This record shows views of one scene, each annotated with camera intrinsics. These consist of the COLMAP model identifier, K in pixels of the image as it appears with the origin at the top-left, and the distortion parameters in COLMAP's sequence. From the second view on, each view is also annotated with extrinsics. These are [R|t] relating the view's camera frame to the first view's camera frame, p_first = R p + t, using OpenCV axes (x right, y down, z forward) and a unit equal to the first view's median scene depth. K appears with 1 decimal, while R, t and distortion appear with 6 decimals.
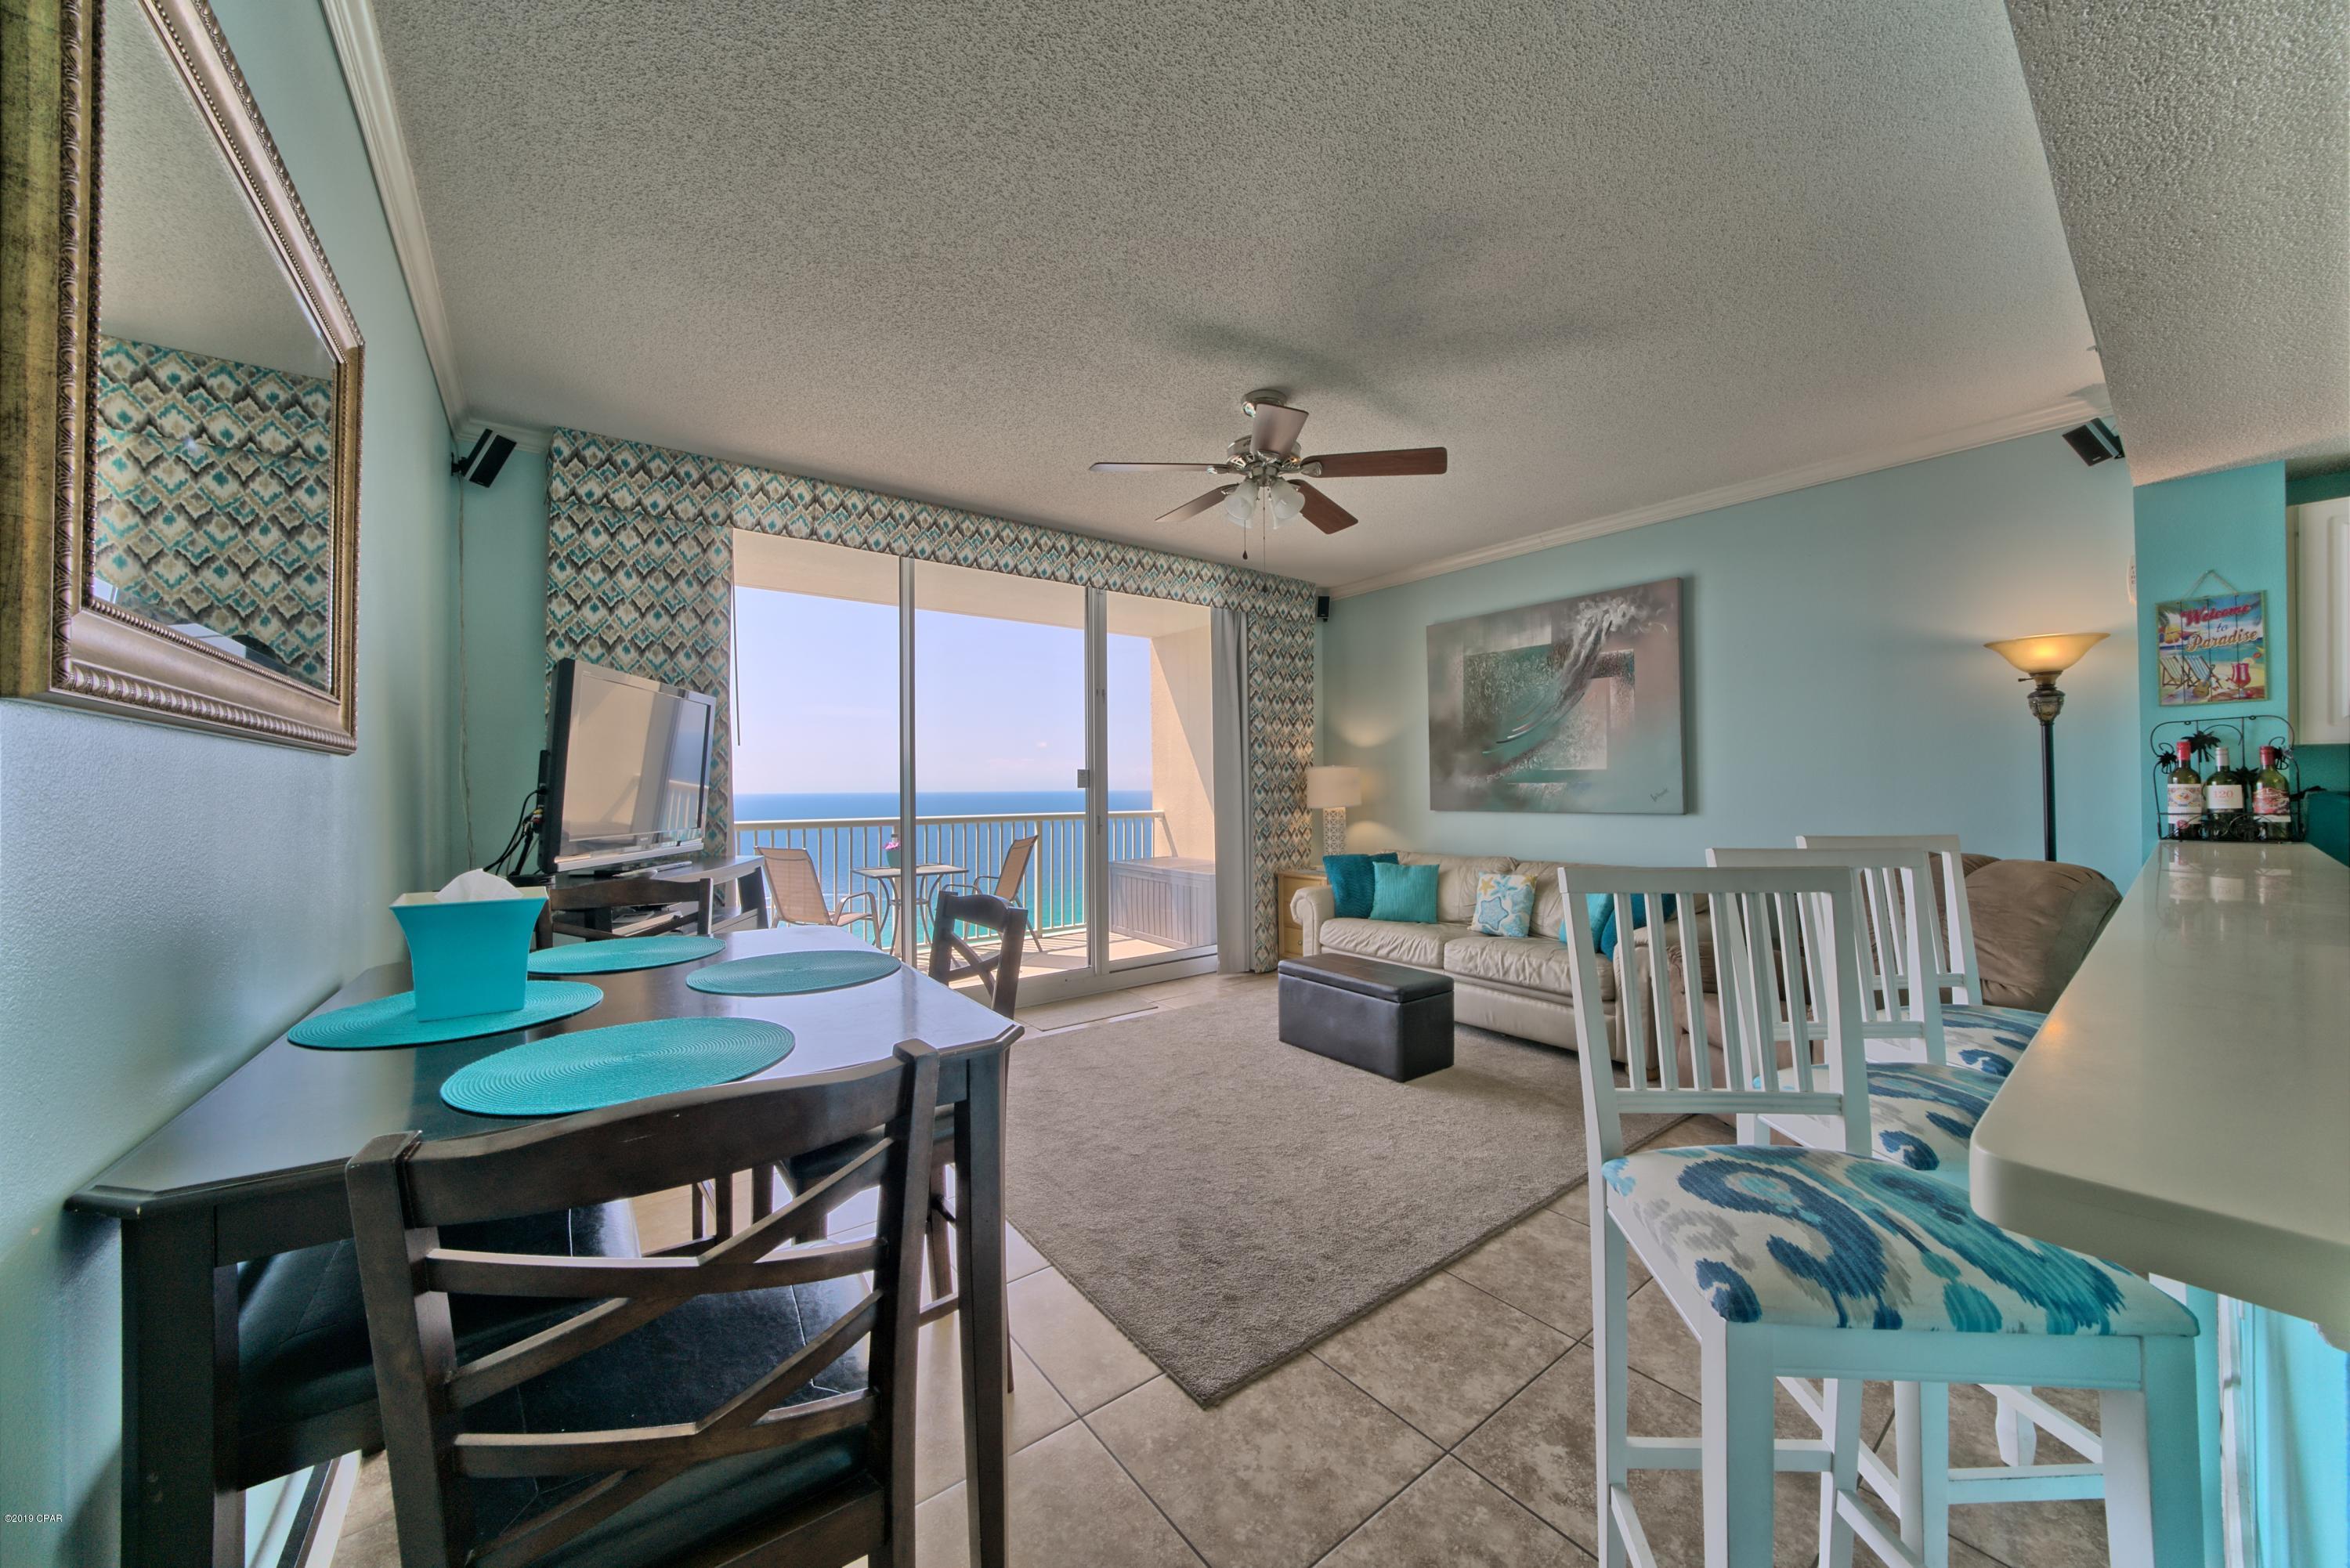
lens RADIAL K [[808.4, 0, 1166.7], [0, 808.4, 781.3], [0, 0, 1]] dist [-0.021829, 0.001680]
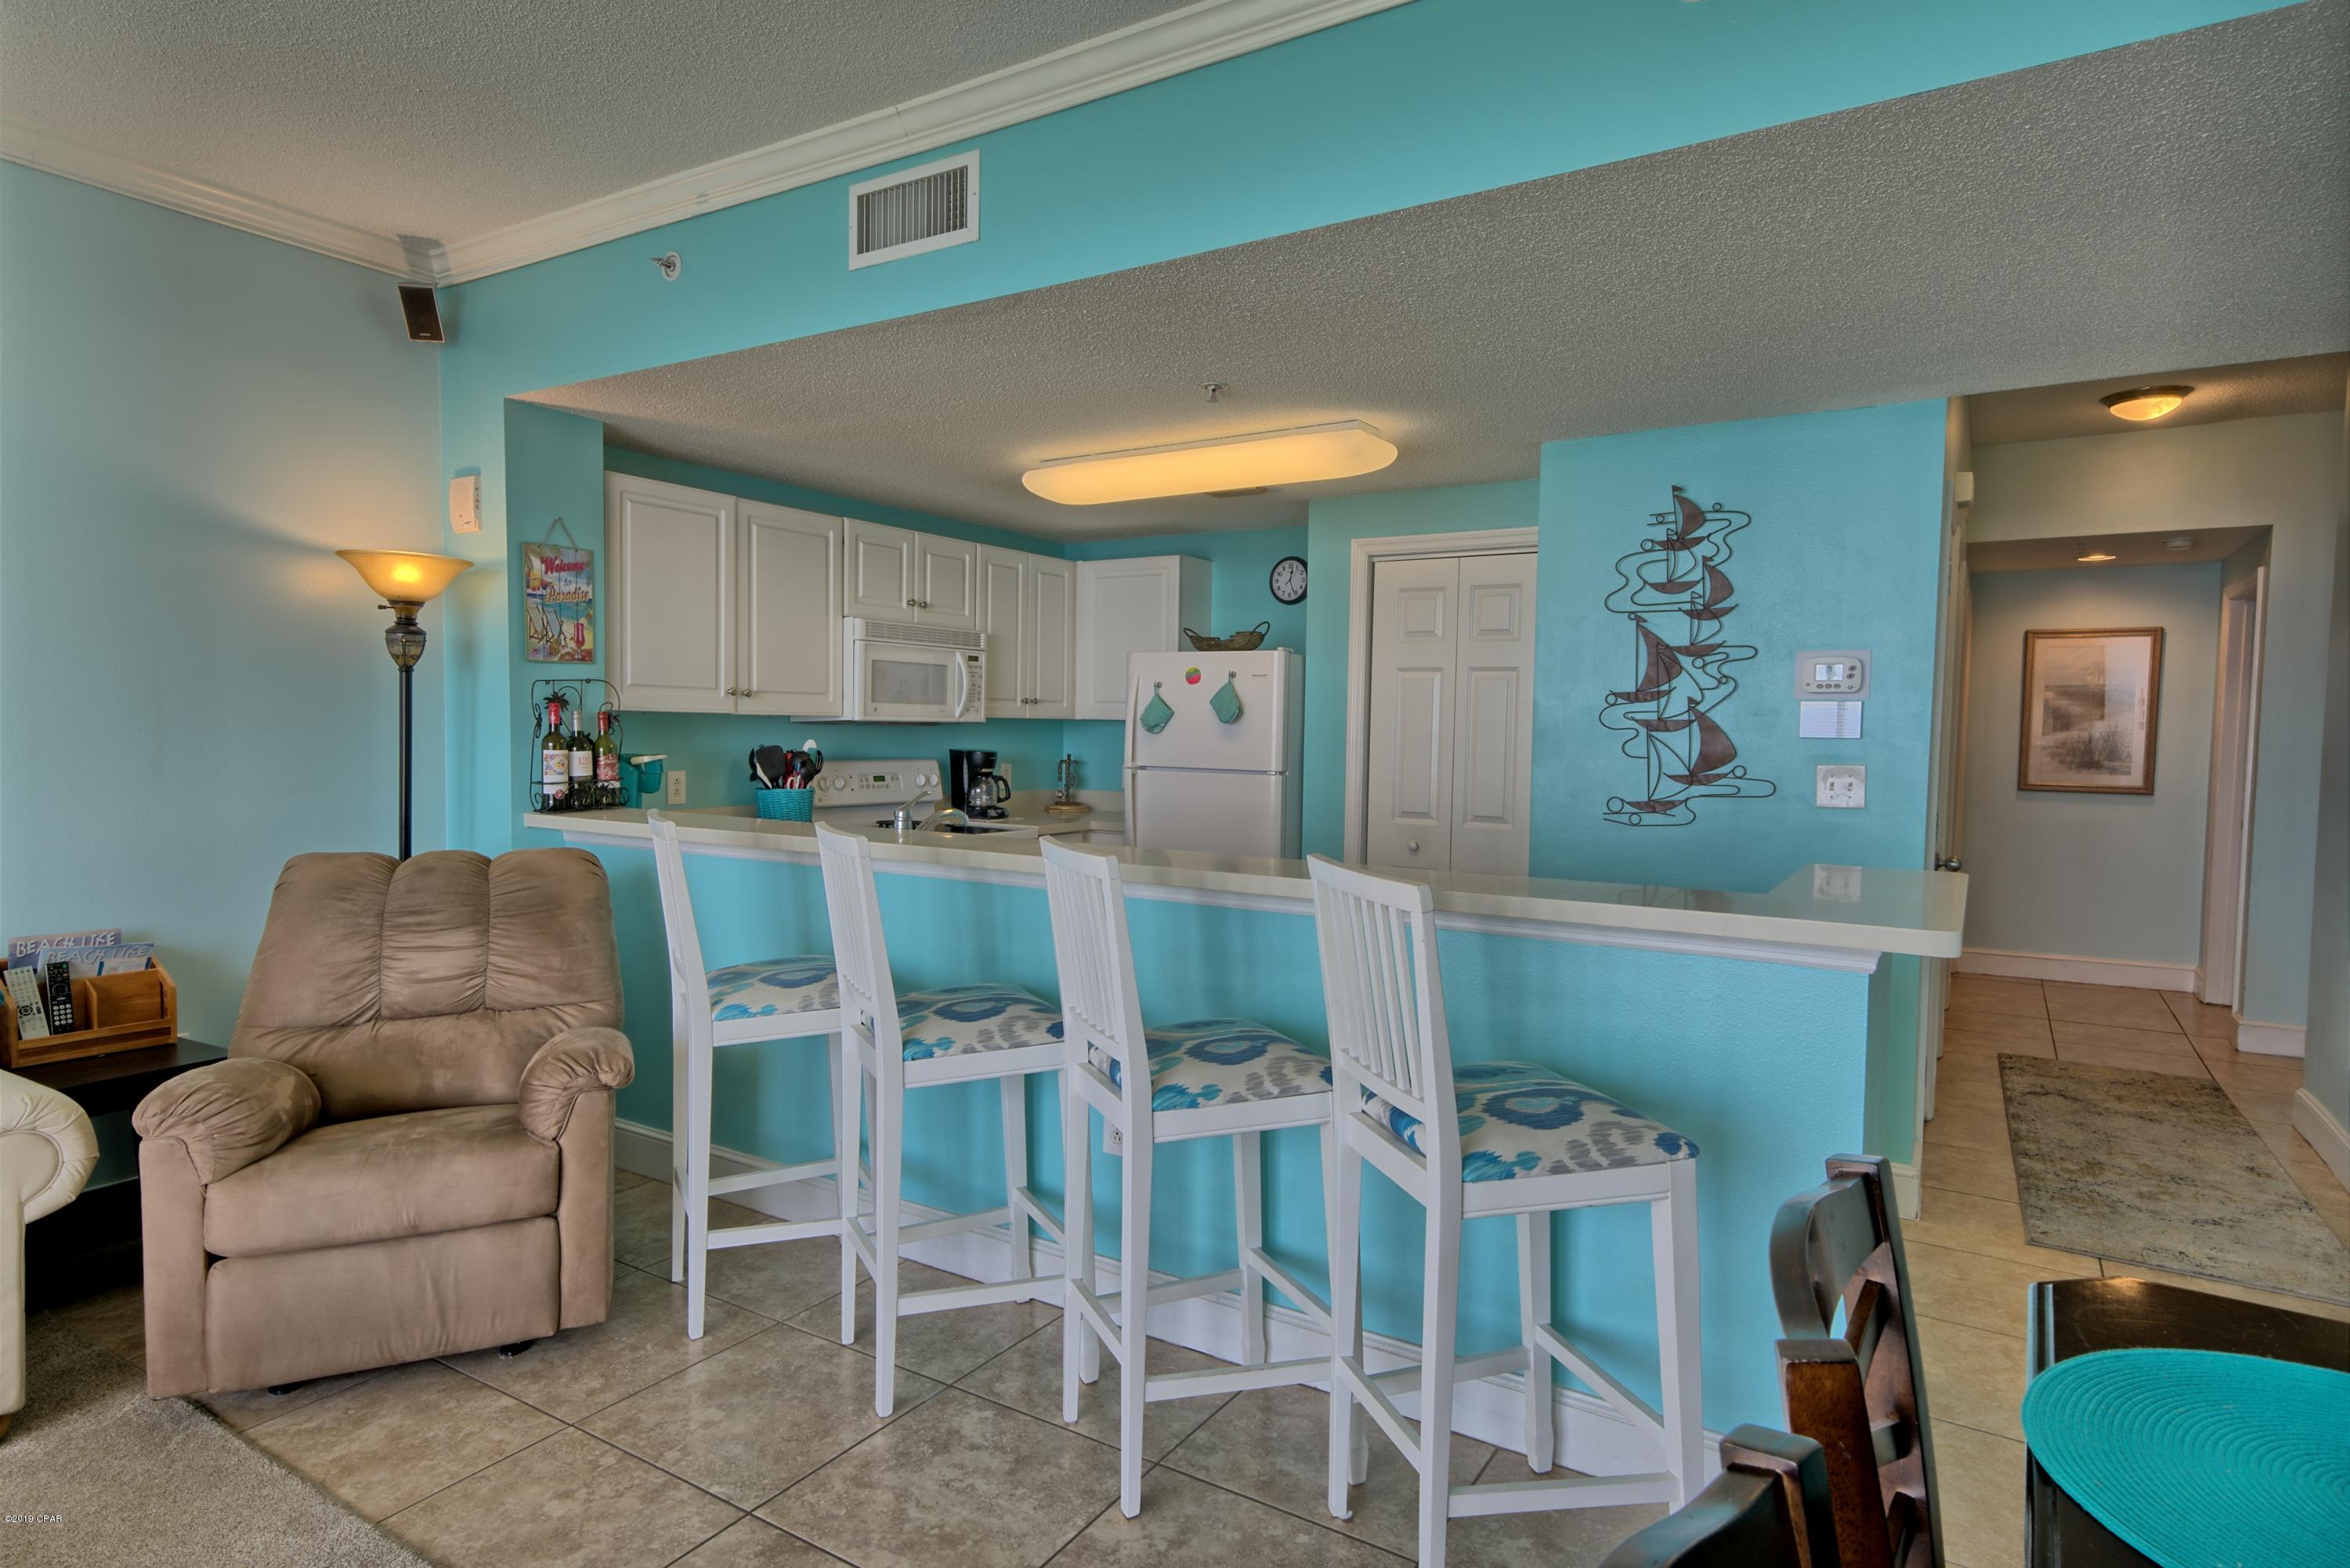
lens RADIAL K [[1291.9, 0, 1168.0], [0, 1291.9, 786.5], [0, 0, 1]] dist [0.023821, -0.002329]
pose [[-0.357005, -0.043116, 0.933107, -0.320599], [-0.017261, 0.999068, 0.039560, -0.022978], [-0.933943, -0.001983, -0.357416, 0.768211]]
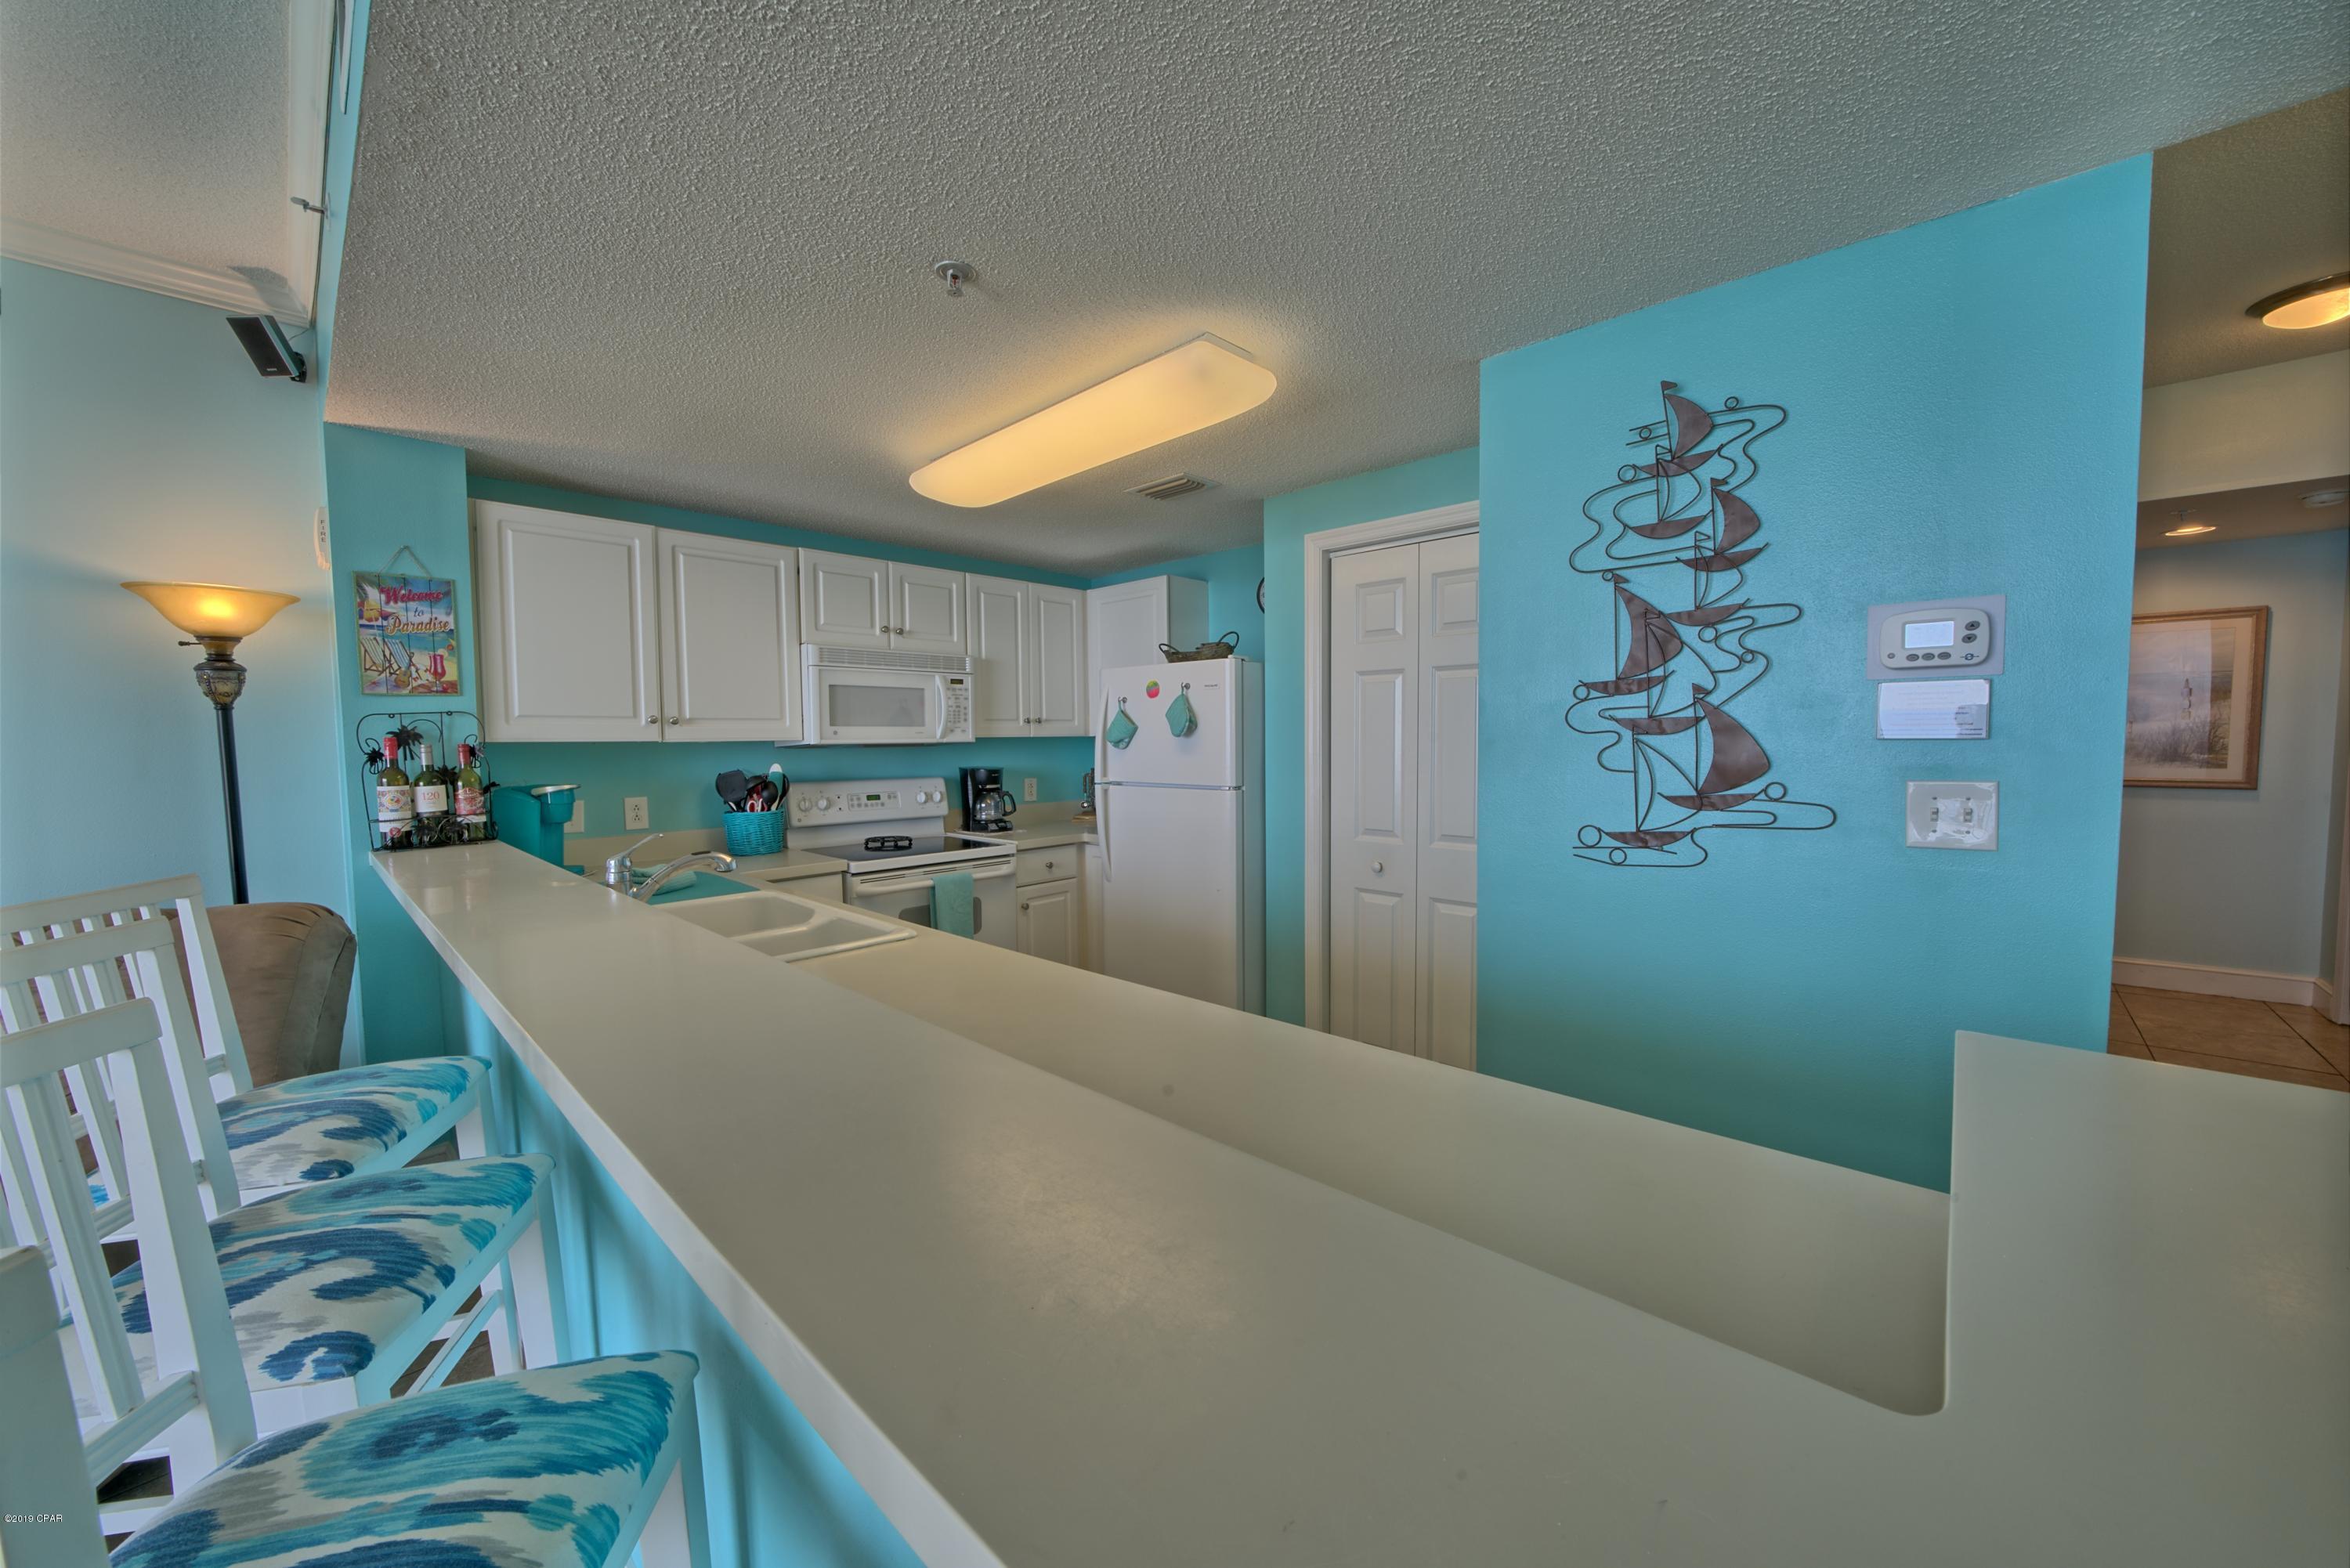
lens RADIAL K [[853.1, 0, 1169.9], [0, 853.1, 785.8], [0, 0, 1]] dist [-0.017313, 0.001042]
pose [[-0.166698, -0.046200, 0.984925, 0.199711], [0.007740, 0.998810, 0.048162, -0.030913], [-0.985978, 0.015652, -0.166142, 0.262386]]
